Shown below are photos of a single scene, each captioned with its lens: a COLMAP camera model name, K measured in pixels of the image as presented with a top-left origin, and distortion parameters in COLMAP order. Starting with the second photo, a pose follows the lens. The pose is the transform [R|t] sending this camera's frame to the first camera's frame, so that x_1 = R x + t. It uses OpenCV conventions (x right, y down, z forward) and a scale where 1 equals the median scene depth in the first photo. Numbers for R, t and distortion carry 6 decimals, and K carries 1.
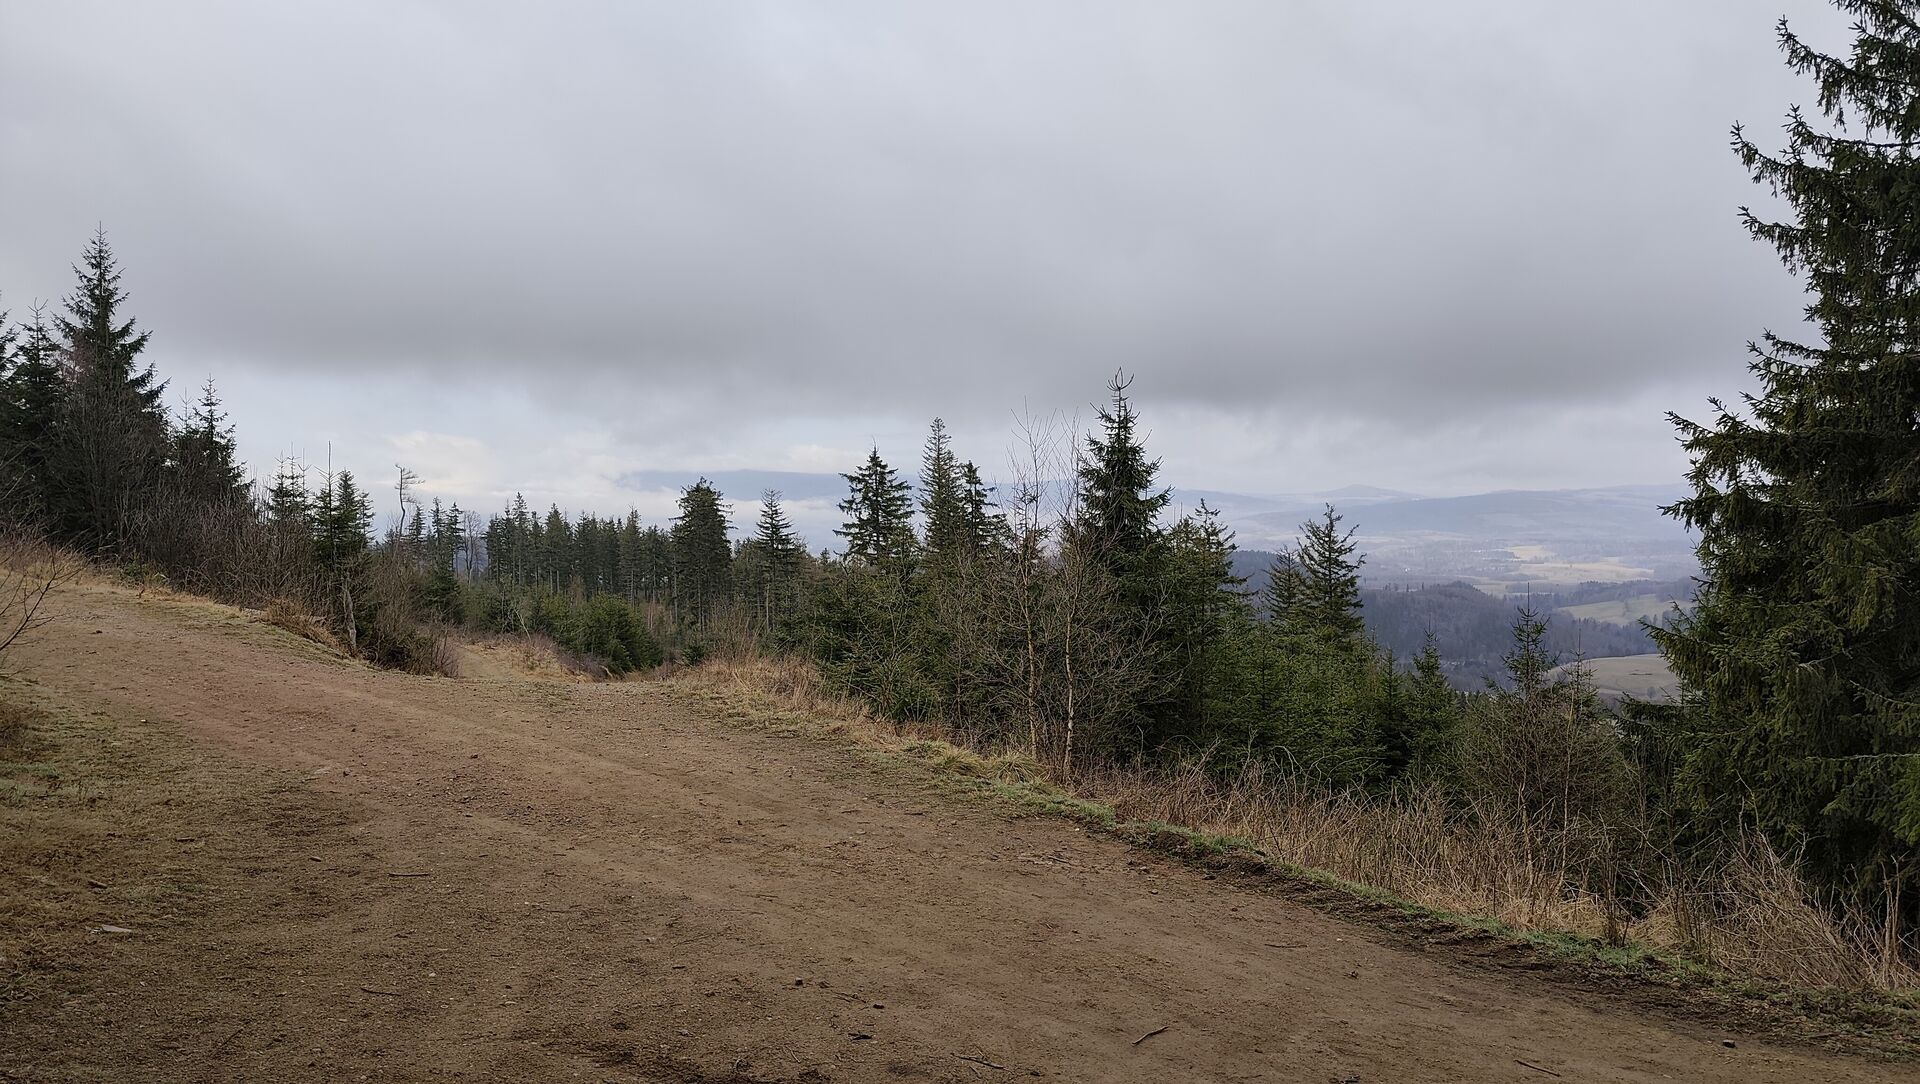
lens RADIAL K [[1287.5, 0, 960.0], [0, 1287.5, 542.0], [0, 0, 1]] dist [0.011082, -0.000442]
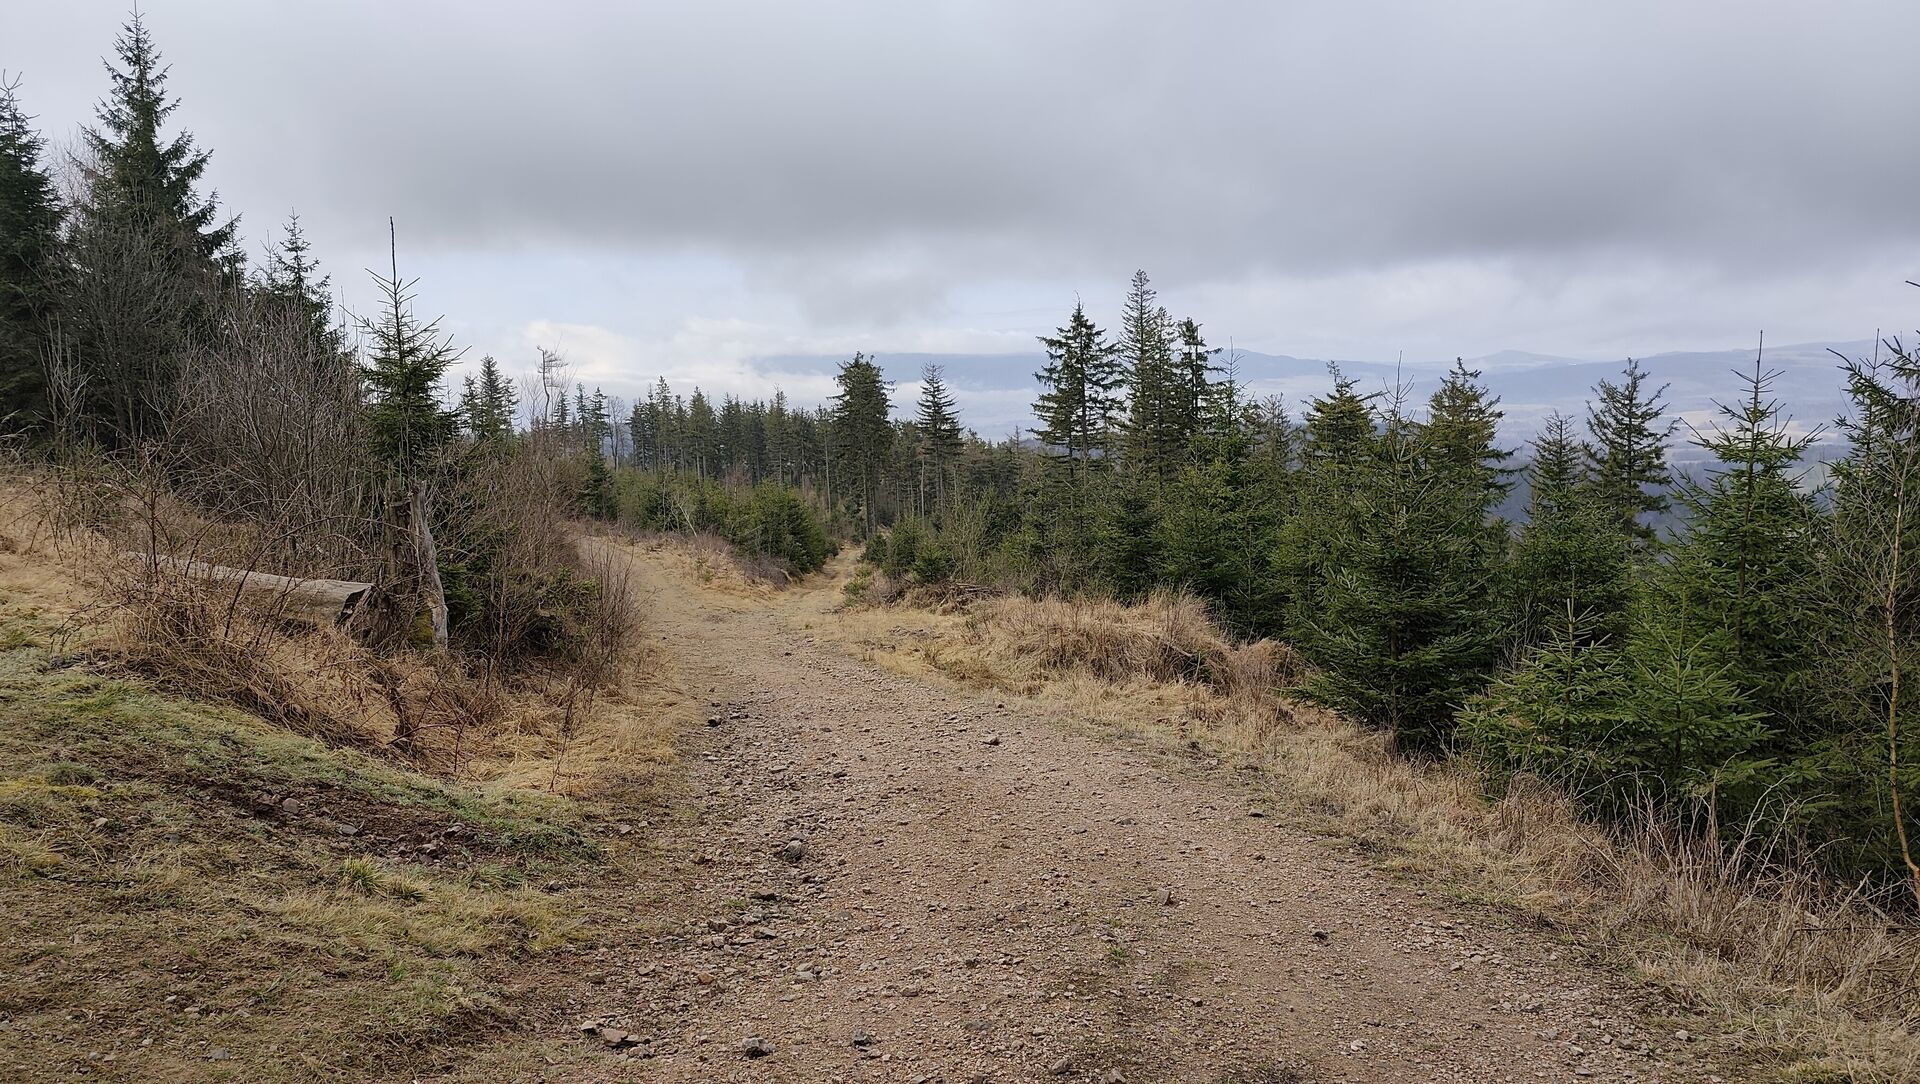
lens RADIAL K [[1287.5, 0, 960.0], [0, 1287.5, 542.0], [0, 0, 1]] dist [0.011082, -0.000442]
pose [[0.994772, -0.010873, -0.101540, -0.057436], [0.020325, 0.995503, 0.092523, 0.001879], [0.100077, -0.094103, 0.990520, 0.135131]]
